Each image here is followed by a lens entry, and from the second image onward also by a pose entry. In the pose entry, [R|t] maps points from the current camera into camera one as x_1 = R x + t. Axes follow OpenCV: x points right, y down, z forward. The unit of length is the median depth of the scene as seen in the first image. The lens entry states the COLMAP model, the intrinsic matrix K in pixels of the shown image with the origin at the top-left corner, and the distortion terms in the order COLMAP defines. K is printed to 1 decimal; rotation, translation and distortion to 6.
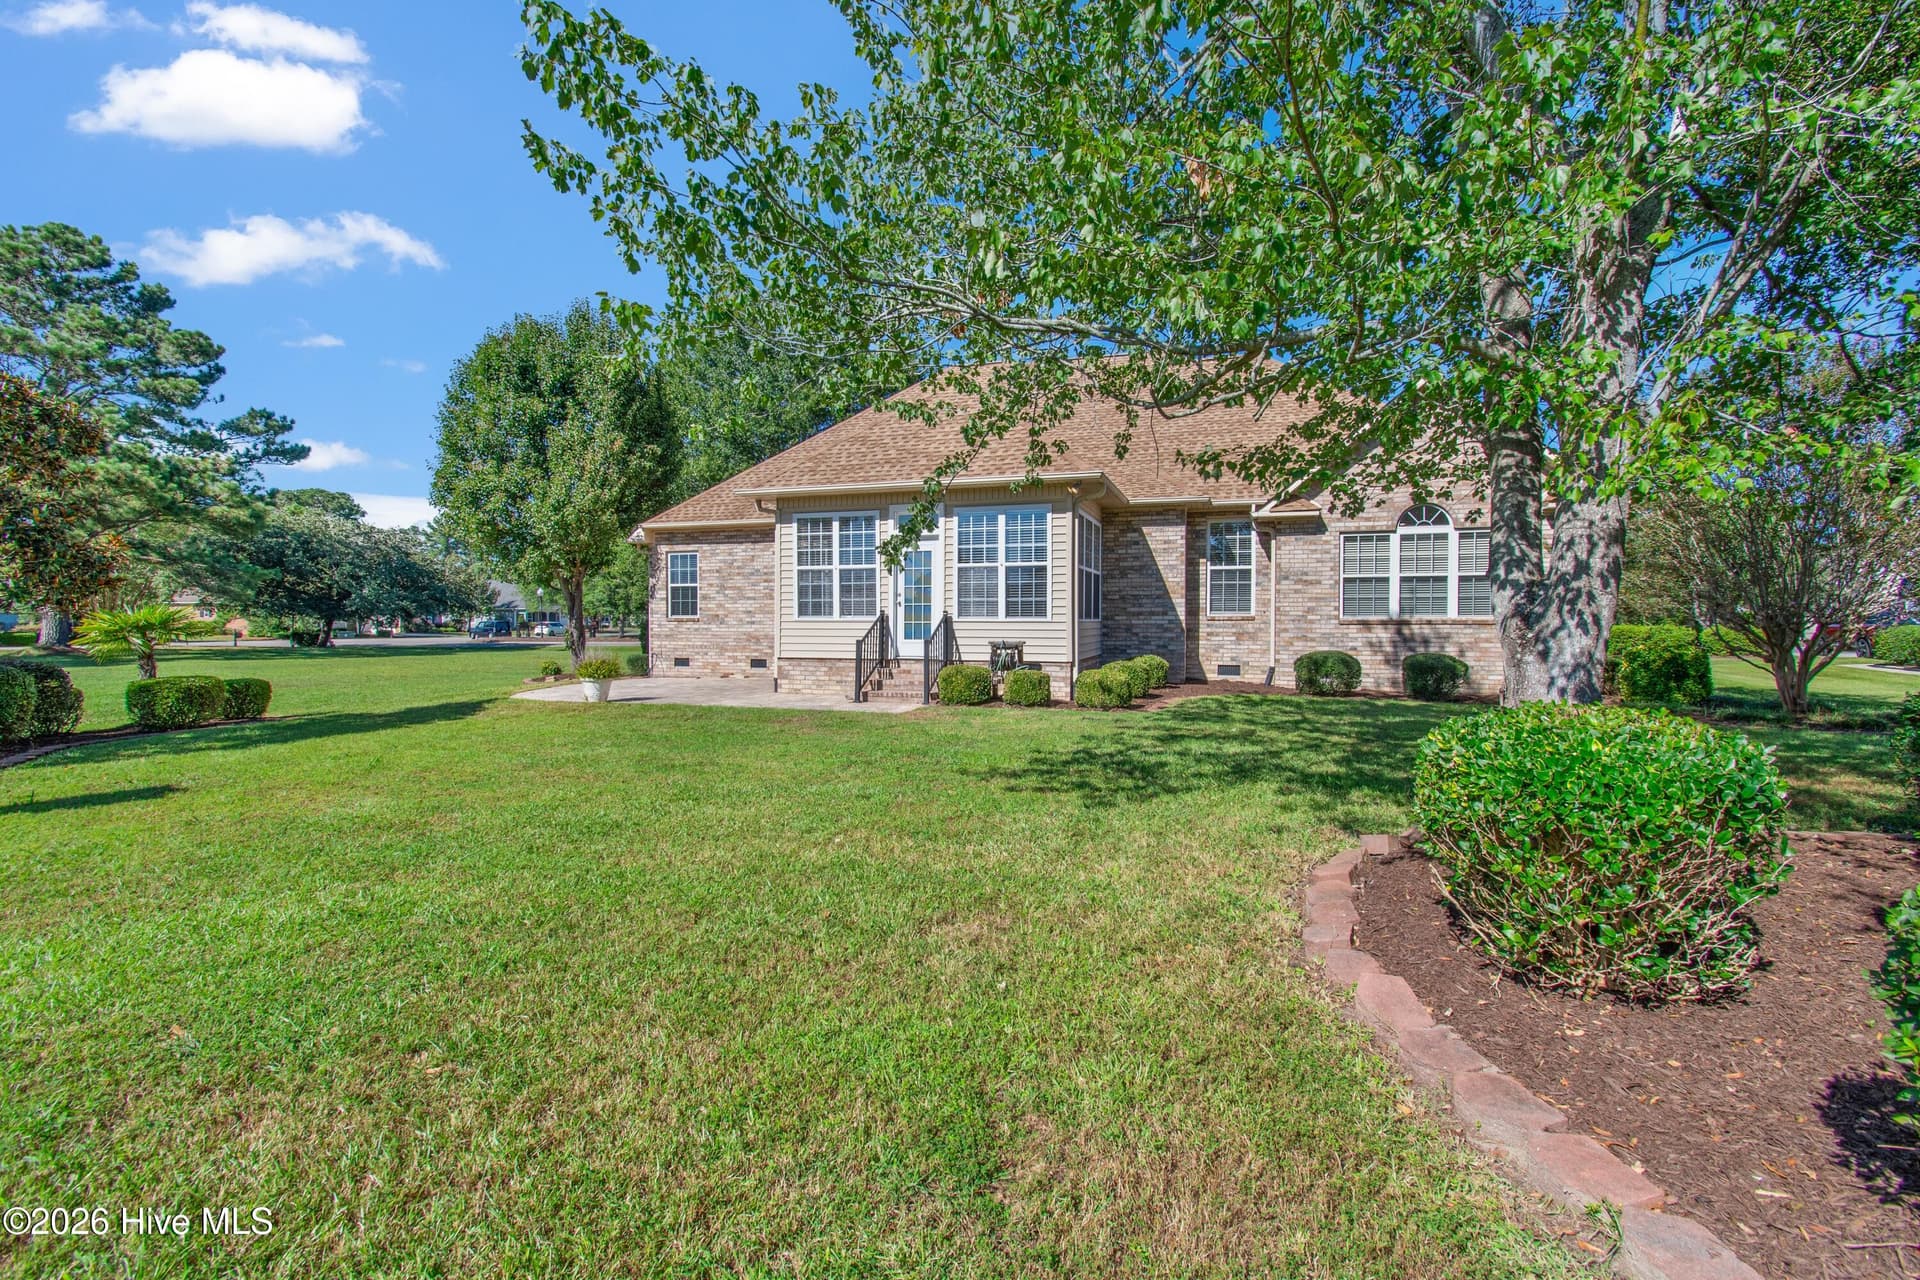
lens RADIAL K [[848.8, 0, 953.7], [0, 848.8, 634.0], [0, 0, 1]] dist [0.004020, 0.000256]
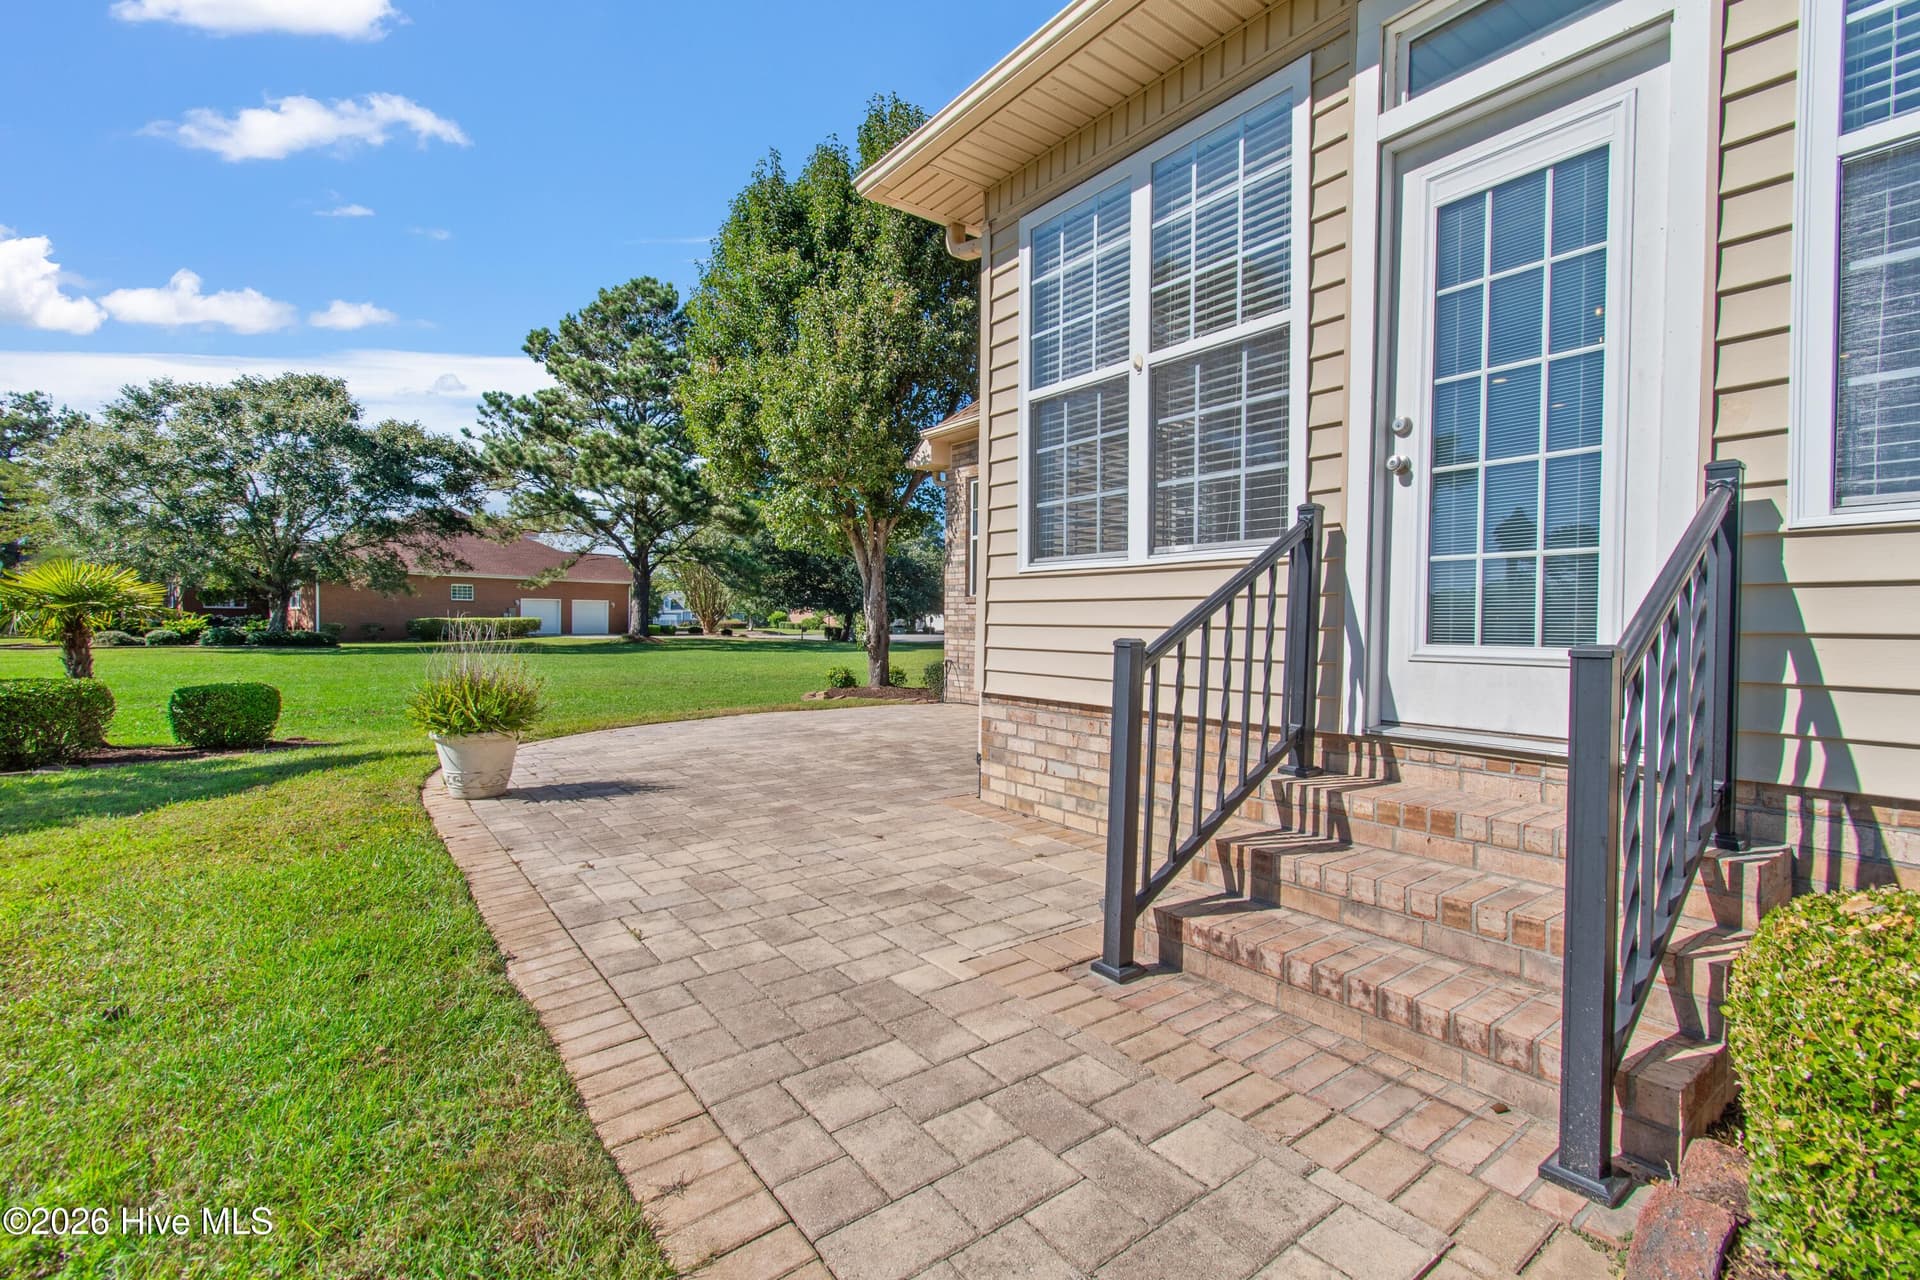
lens RADIAL K [[848.8, 0, 953.7], [0, 848.8, 634.0], [0, 0, 1]] dist [0.004020, 0.000256]
pose [[0.814614, 0.015310, -0.579801, -0.031426], [-0.017607, 0.999844, 0.001664, 0.005404], [0.579736, 0.008854, 0.814757, 0.743161]]
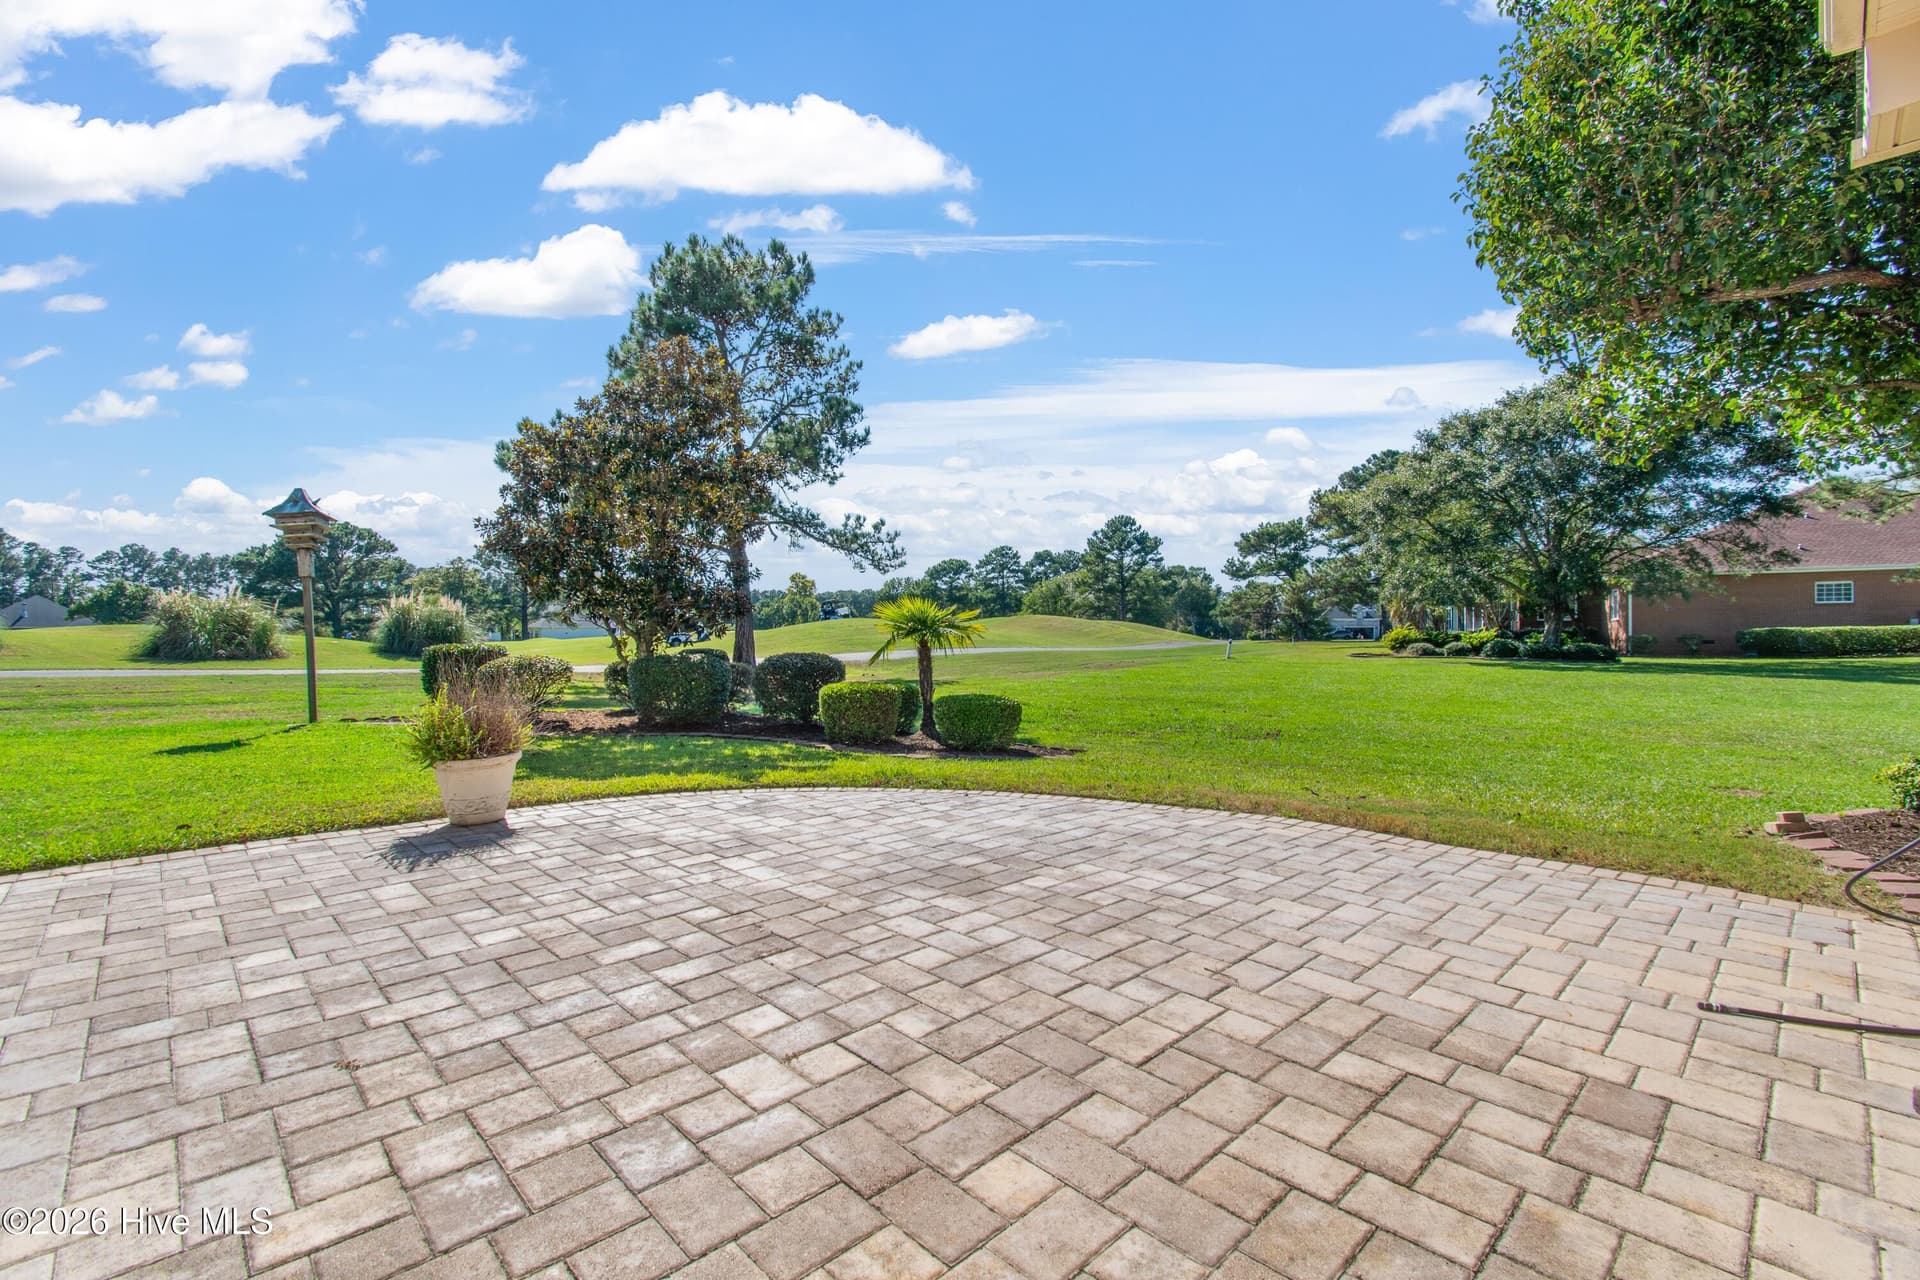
lens RADIAL K [[830.3, 0, 960.0], [0, 830.3, 640.0], [0, 0, 1]] dist [0.000010, 0.000027]
pose [[-0.477772, 0.011461, -0.878409, -0.081210], [-0.007490, 0.999825, 0.017119, 0.003089], [0.878452, 0.014758, -0.477603, 0.894779]]
